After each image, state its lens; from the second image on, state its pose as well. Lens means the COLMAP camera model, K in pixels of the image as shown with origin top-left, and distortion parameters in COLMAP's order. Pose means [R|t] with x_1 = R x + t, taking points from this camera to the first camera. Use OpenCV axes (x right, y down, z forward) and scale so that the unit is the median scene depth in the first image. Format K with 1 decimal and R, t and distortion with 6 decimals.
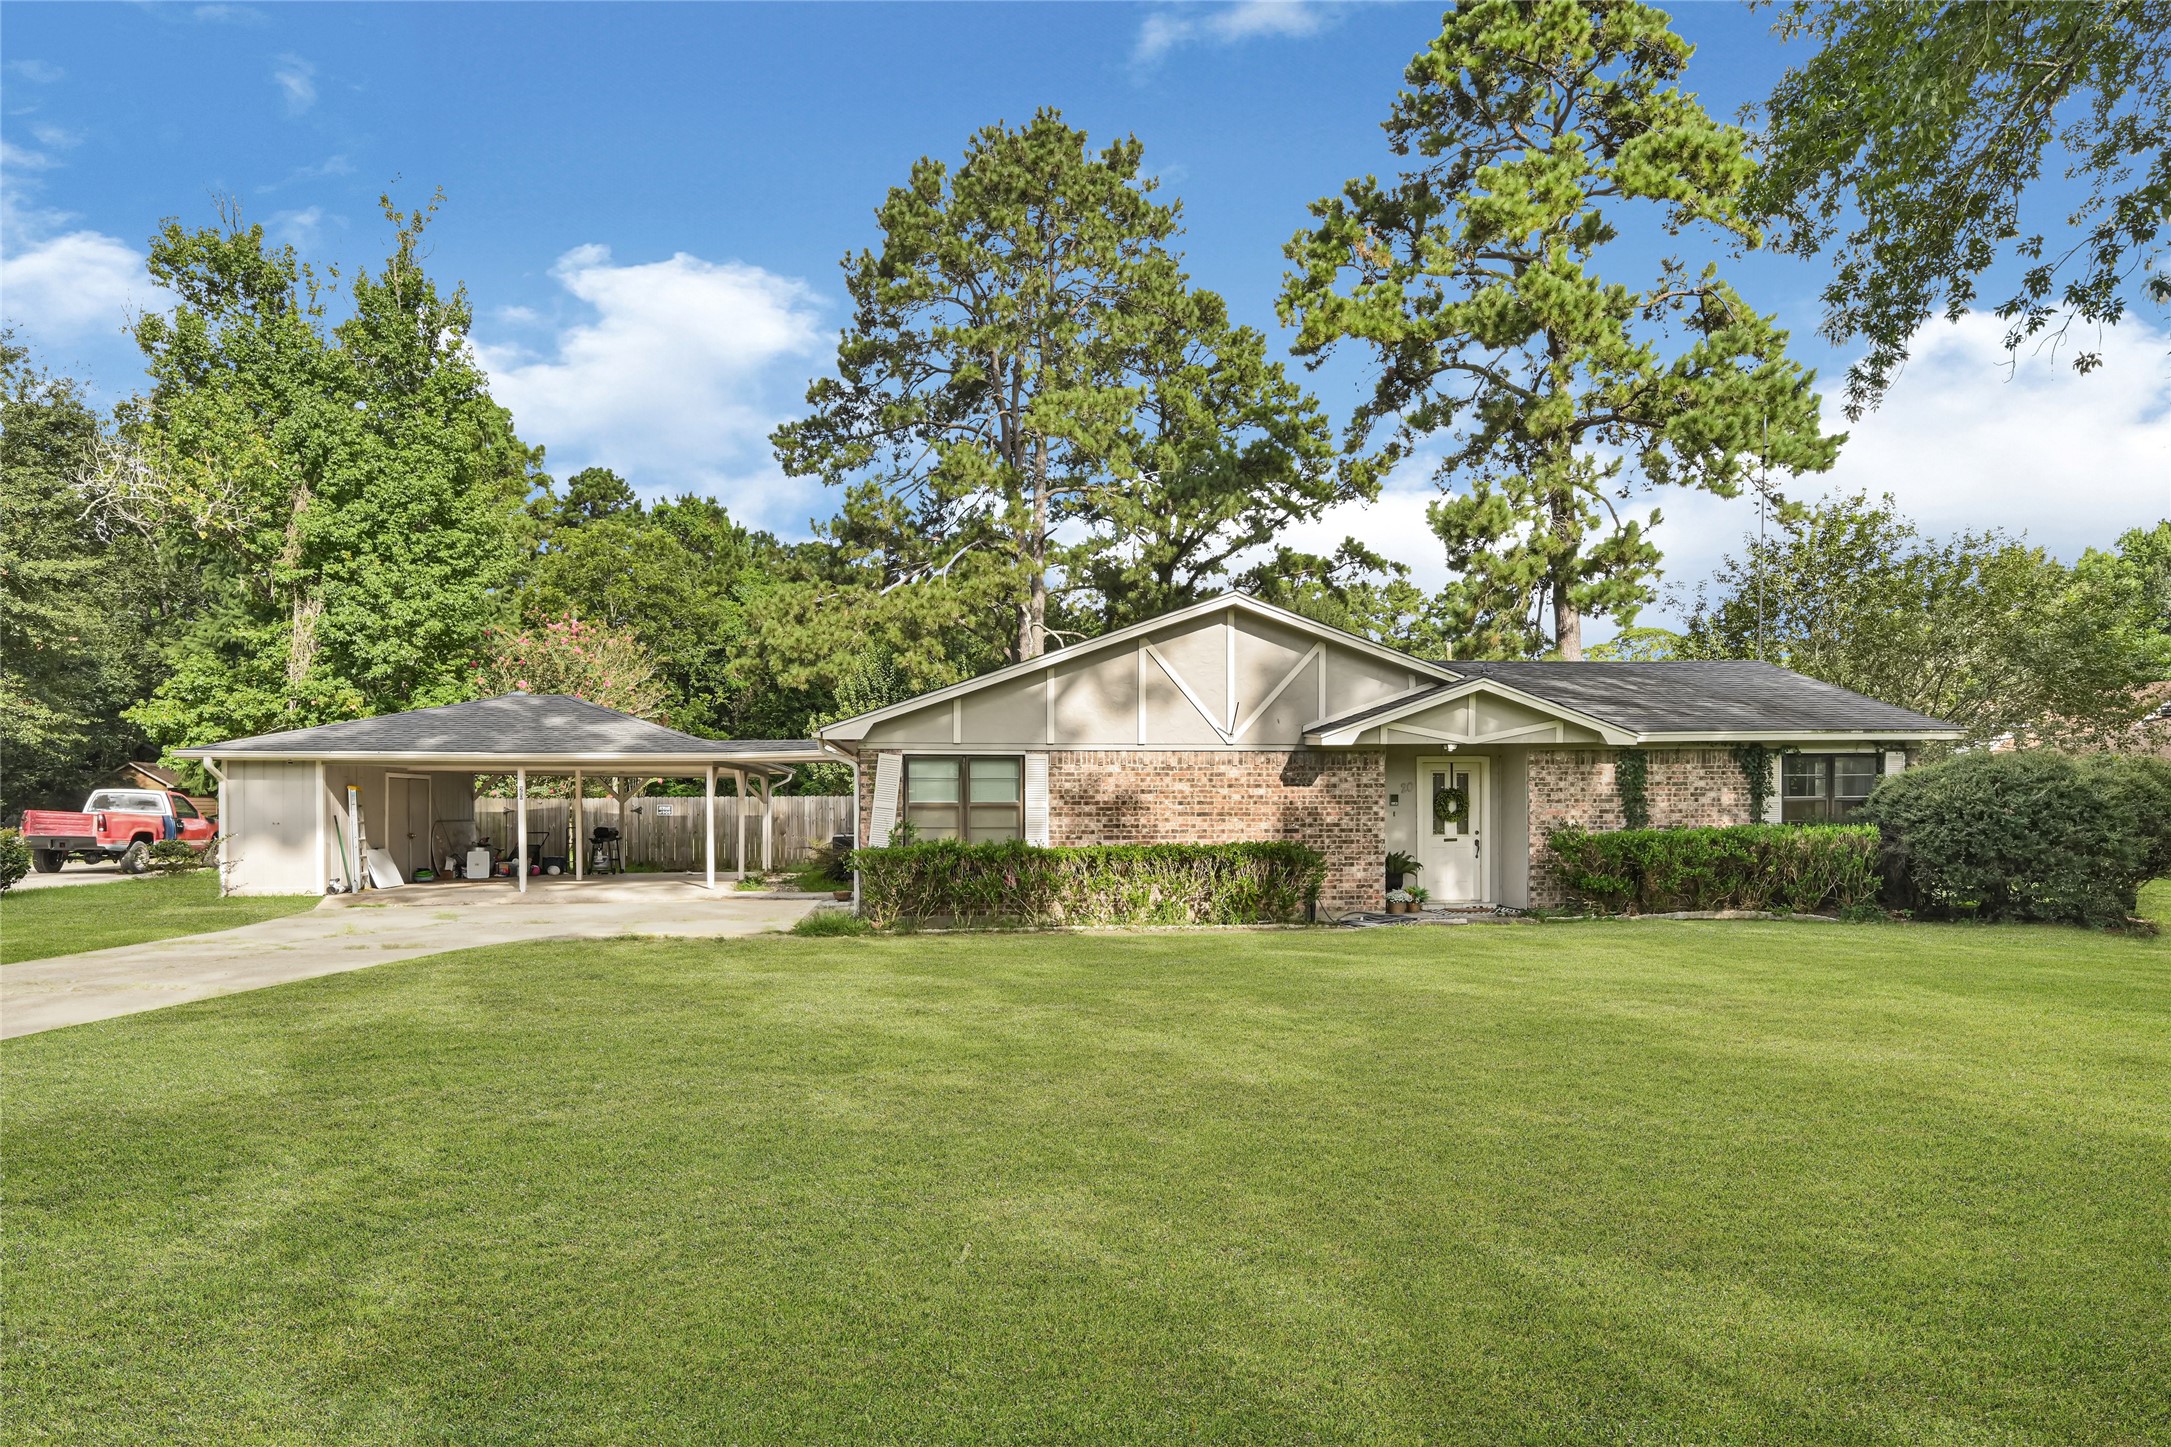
lens RADIAL K [[1265.5, 0, 1082.5], [0, 1265.5, 786.5], [0, 0, 1]] dist [0.002530, -0.000180]
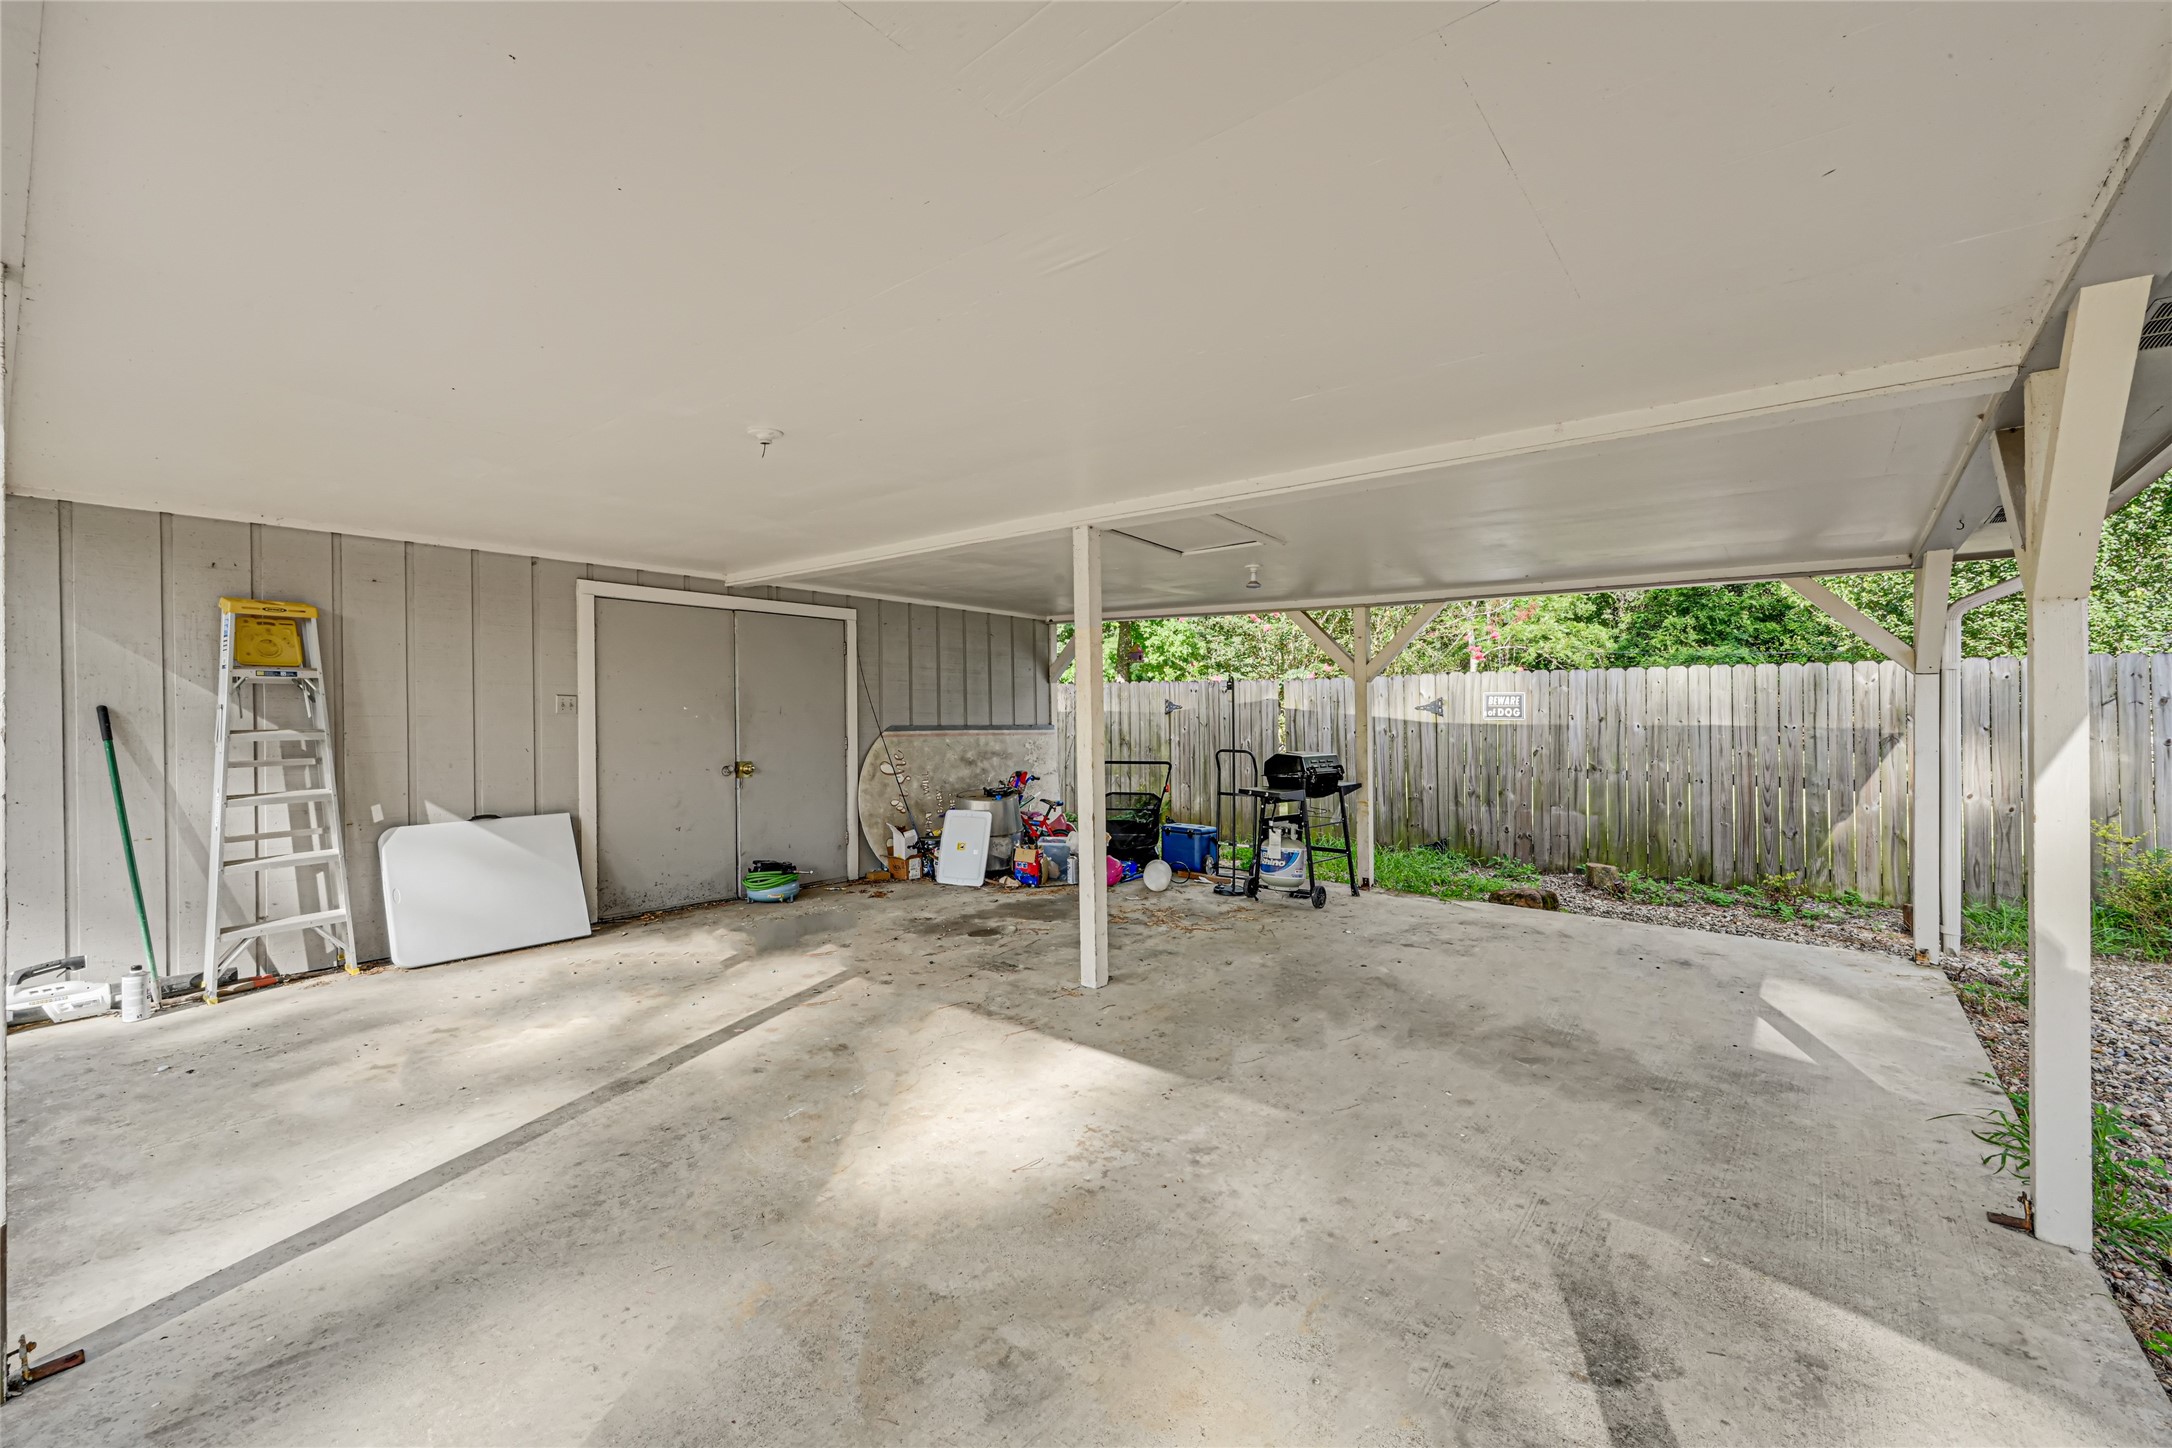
lens RADIAL K [[864.8, 0, 1084.2], [0, 864.8, 727.5], [0, 0, 1]] dist [-0.000286, -0.000173]
pose [[0.702727, 0.018665, -0.711214, -0.385083], [0.005856, 0.999470, 0.032017, 0.026672], [0.711435, -0.026664, 0.702246, 1.205761]]
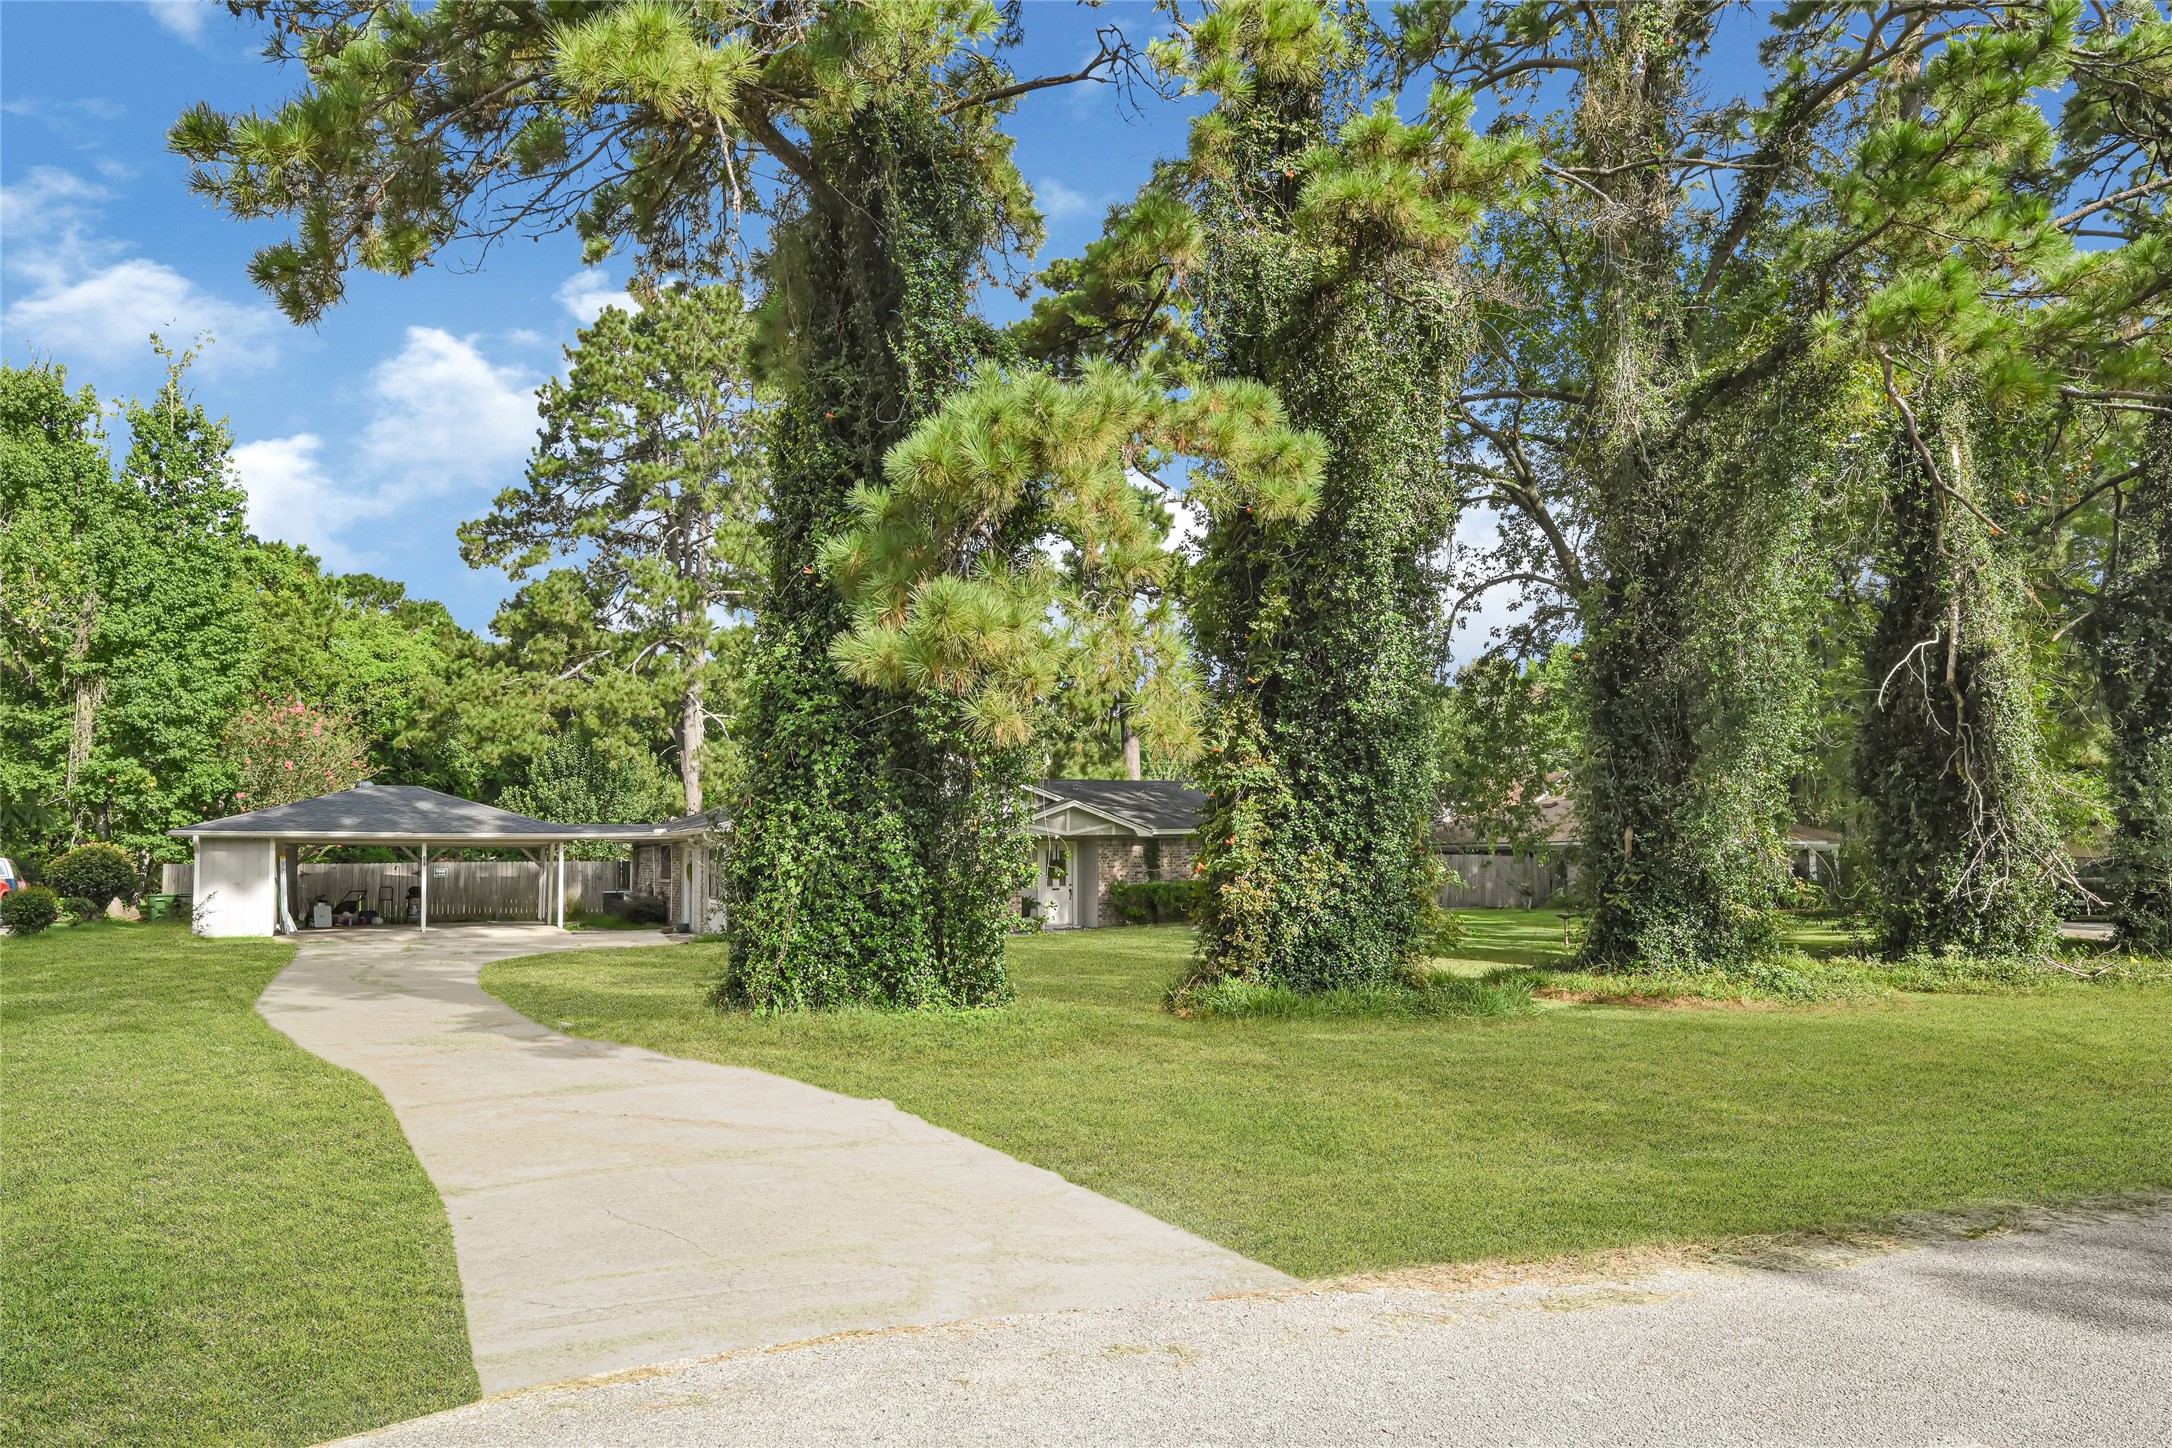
lens RADIAL K [[1461.0, 0, 1089.2], [0, 1461.0, 756.6], [0, 0, 1]] dist [0.002451, -0.002522]
pose [[0.946796, 0.022776, 0.321027, -0.316699], [-0.004377, 0.998312, -0.057920, -0.023466], [-0.321804, 0.053434, 0.945297, -0.929078]]
